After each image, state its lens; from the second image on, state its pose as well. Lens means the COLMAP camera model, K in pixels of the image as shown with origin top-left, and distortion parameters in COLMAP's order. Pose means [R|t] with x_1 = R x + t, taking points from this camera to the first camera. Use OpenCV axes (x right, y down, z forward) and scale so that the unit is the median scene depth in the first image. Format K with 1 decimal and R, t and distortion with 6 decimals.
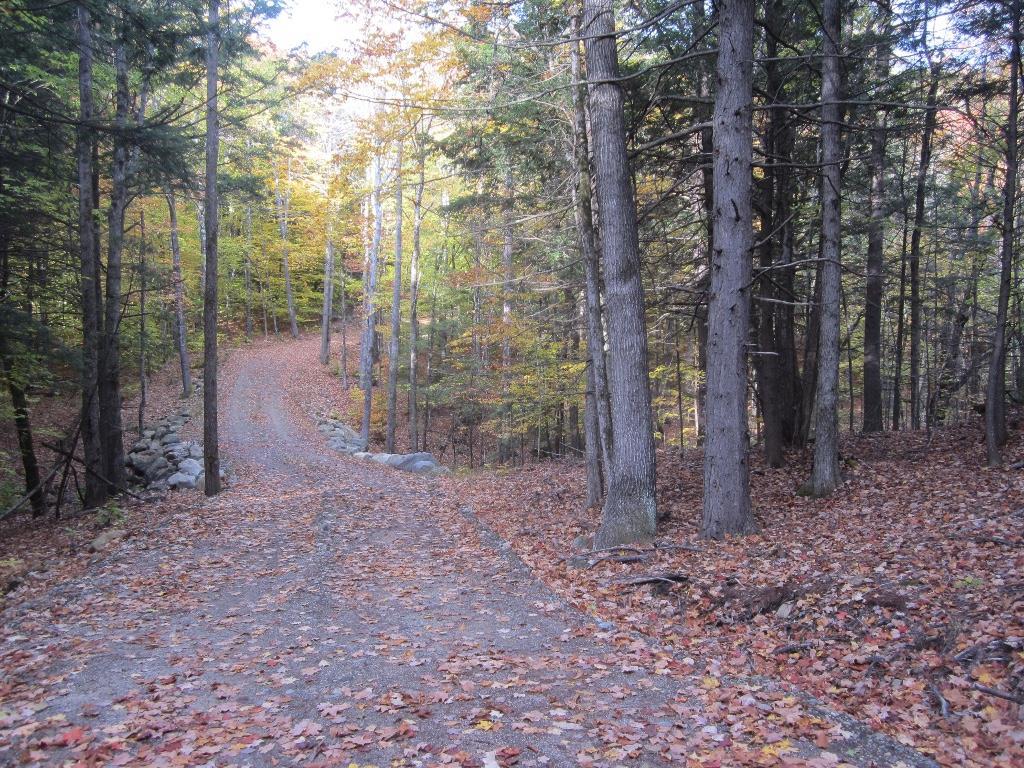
lens RADIAL K [[867.6, 0, 512.0], [0, 867.6, 384.0], [0, 0, 1]] dist [-0.037577, 0.010887]
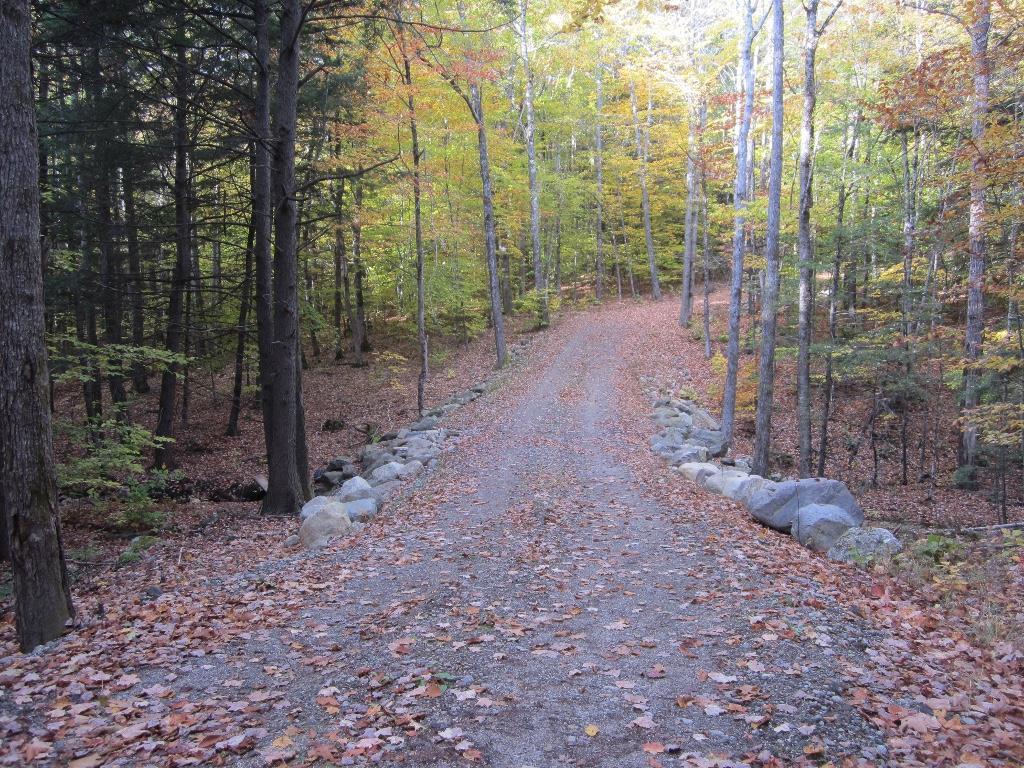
lens RADIAL K [[867.6, 0, 512.0], [0, 867.6, 384.0], [0, 0, 1]] dist [-0.037577, 0.010887]
pose [[0.902001, 0.007145, -0.431675, -0.033275], [0.001807, 0.999792, 0.020326, 0.014432], [0.431730, -0.019114, 0.901800, 0.325666]]
